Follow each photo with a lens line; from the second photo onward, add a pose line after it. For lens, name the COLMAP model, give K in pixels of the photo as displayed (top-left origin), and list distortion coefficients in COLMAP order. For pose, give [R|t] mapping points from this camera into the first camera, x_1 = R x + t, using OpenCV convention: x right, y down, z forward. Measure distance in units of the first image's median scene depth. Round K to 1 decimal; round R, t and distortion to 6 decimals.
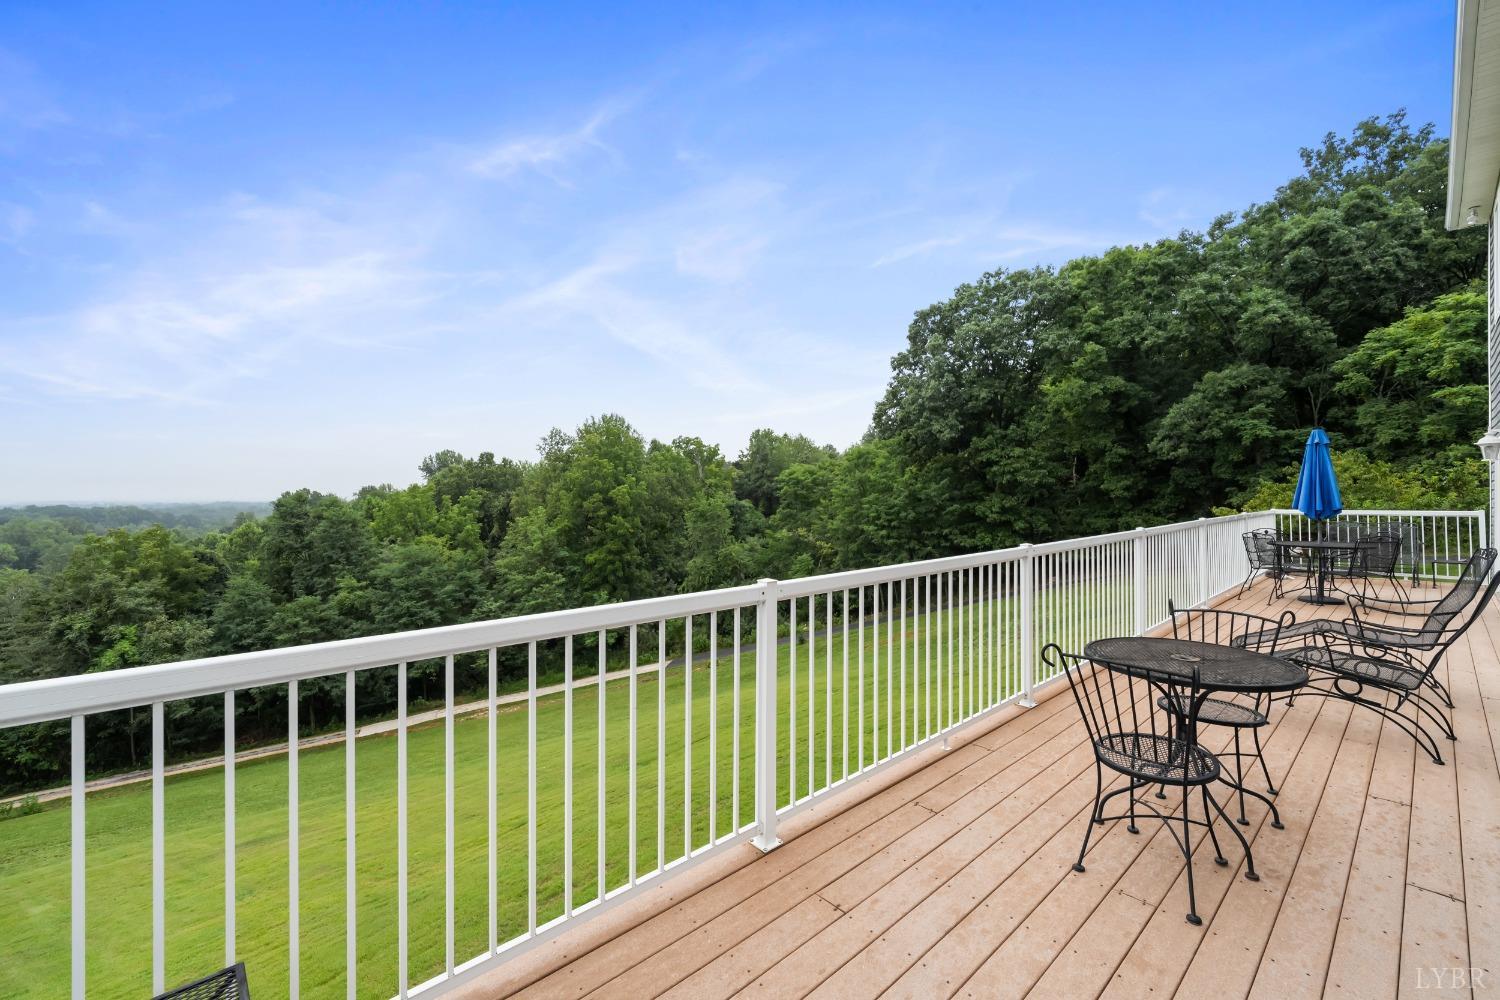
lens RADIAL K [[614.4, 0, 743.6], [0, 614.4, 499.8], [0, 0, 1]] dist [-0.000235, -0.000008]
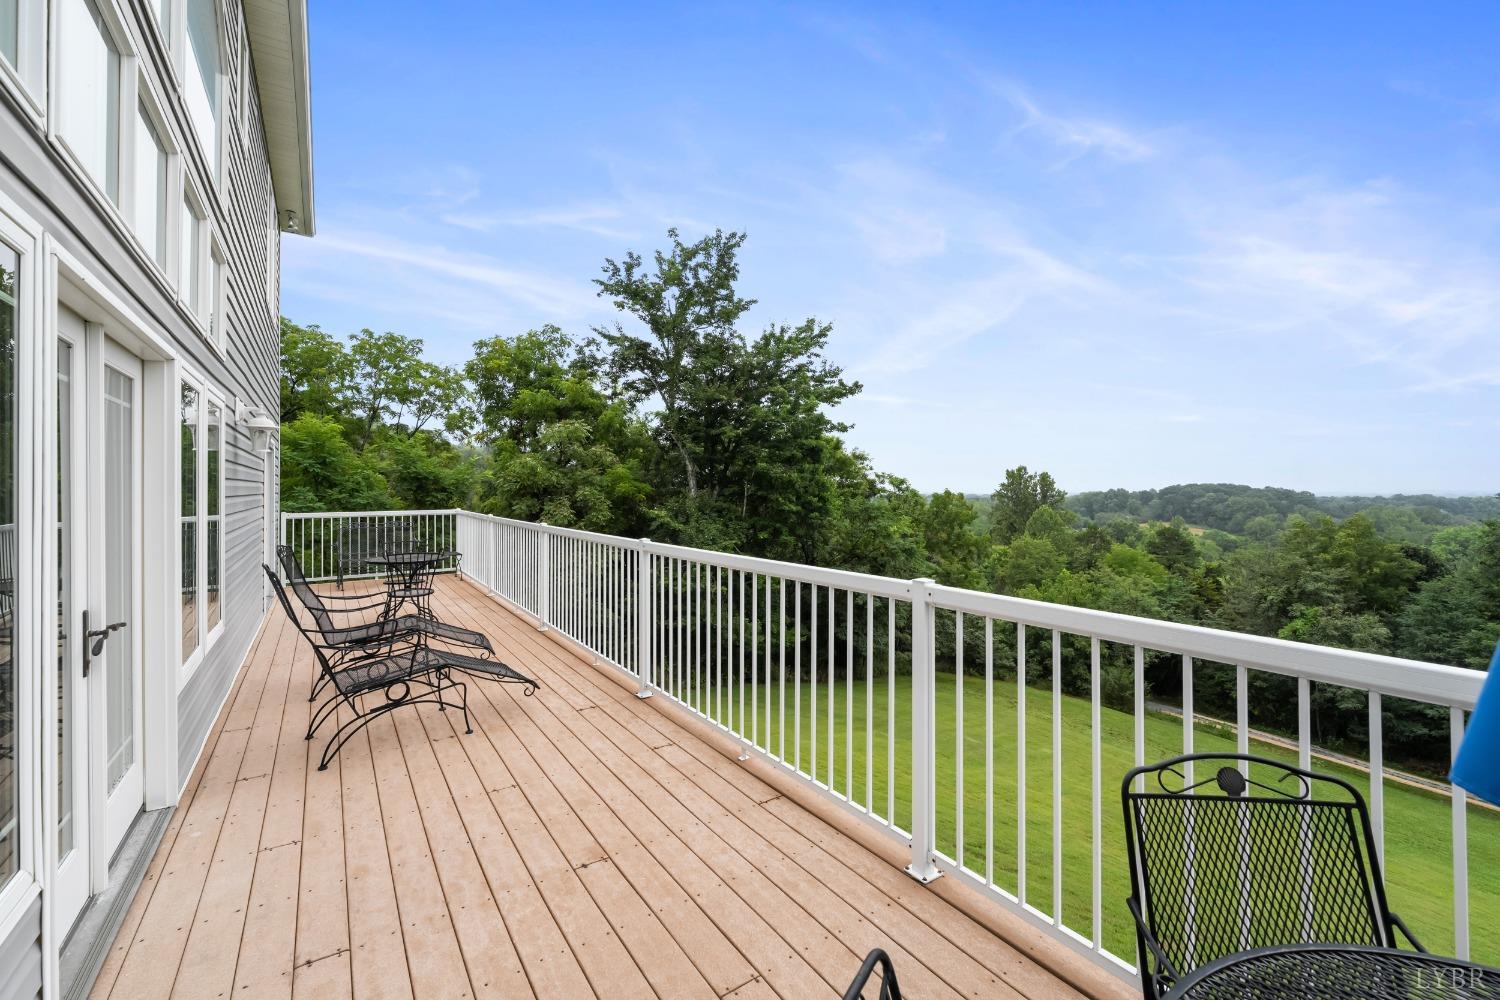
lens RADIAL K [[614.4, 0, 754.7], [0, 614.4, 485.4], [0, 0, 1]] dist [-0.000235, -0.000008]
pose [[-0.111390, -0.001850, -0.993775, 0.978626], [-0.004843, 0.999987, -0.001319, -0.007994], [0.993765, 0.004665, -0.111397, 0.863936]]
